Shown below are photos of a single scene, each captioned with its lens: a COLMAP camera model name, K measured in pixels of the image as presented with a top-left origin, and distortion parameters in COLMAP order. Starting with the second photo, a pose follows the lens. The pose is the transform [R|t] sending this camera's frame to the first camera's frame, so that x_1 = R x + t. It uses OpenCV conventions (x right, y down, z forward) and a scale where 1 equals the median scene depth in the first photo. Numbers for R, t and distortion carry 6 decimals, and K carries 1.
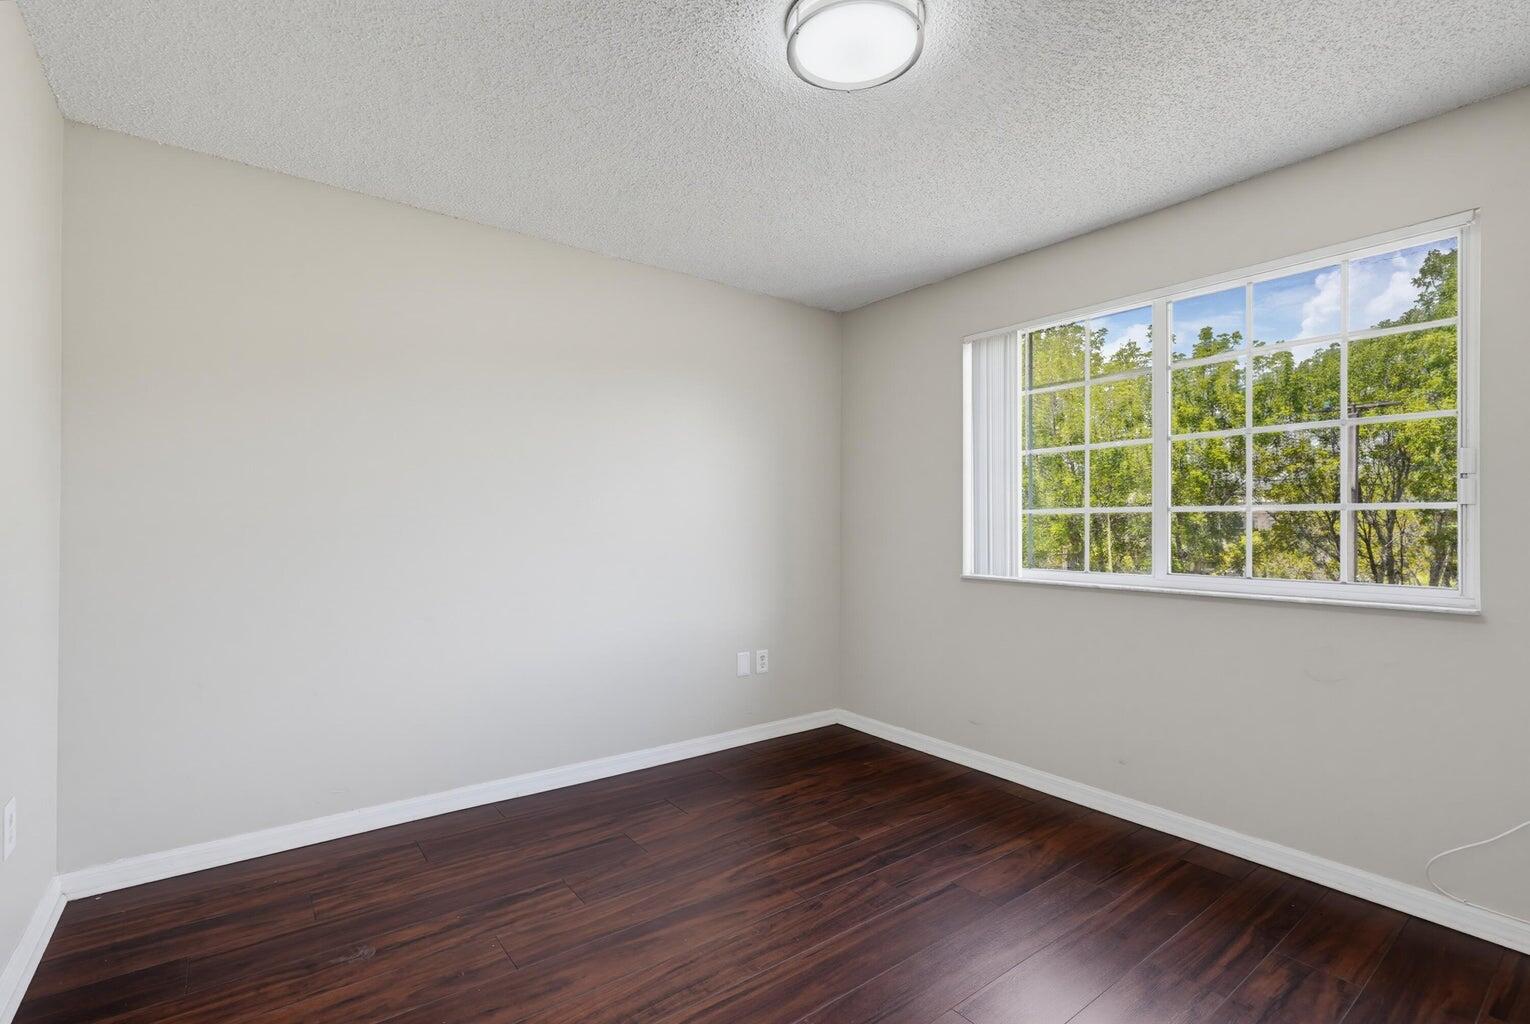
lens RADIAL K [[699.6, 0, 761.1], [0, 699.6, 516.4], [0, 0, 1]] dist [-0.003068, 0.005597]
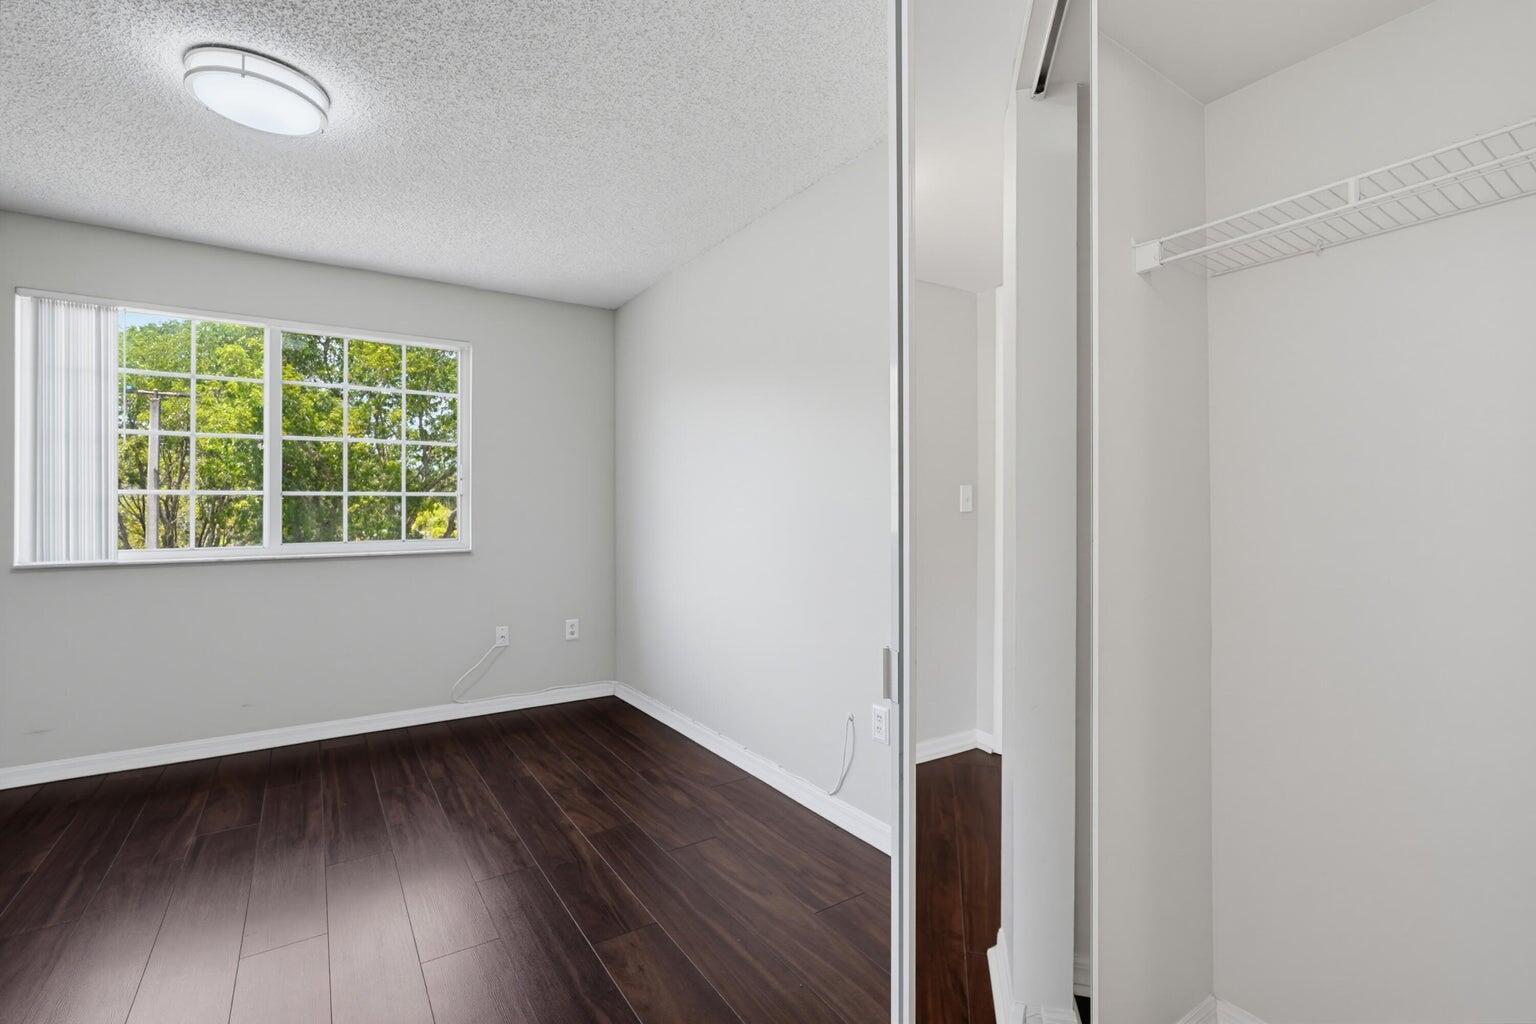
lens RADIAL K [[702.3, 0, 767.0], [0, 702.3, 503.9], [0, 0, 1]] dist [-0.003068, 0.005597]
pose [[0.069292, -0.001615, 0.997595, -0.605123], [-0.011223, 0.999934, 0.002399, -0.002756], [-0.997533, -0.011363, 0.069269, 0.040217]]
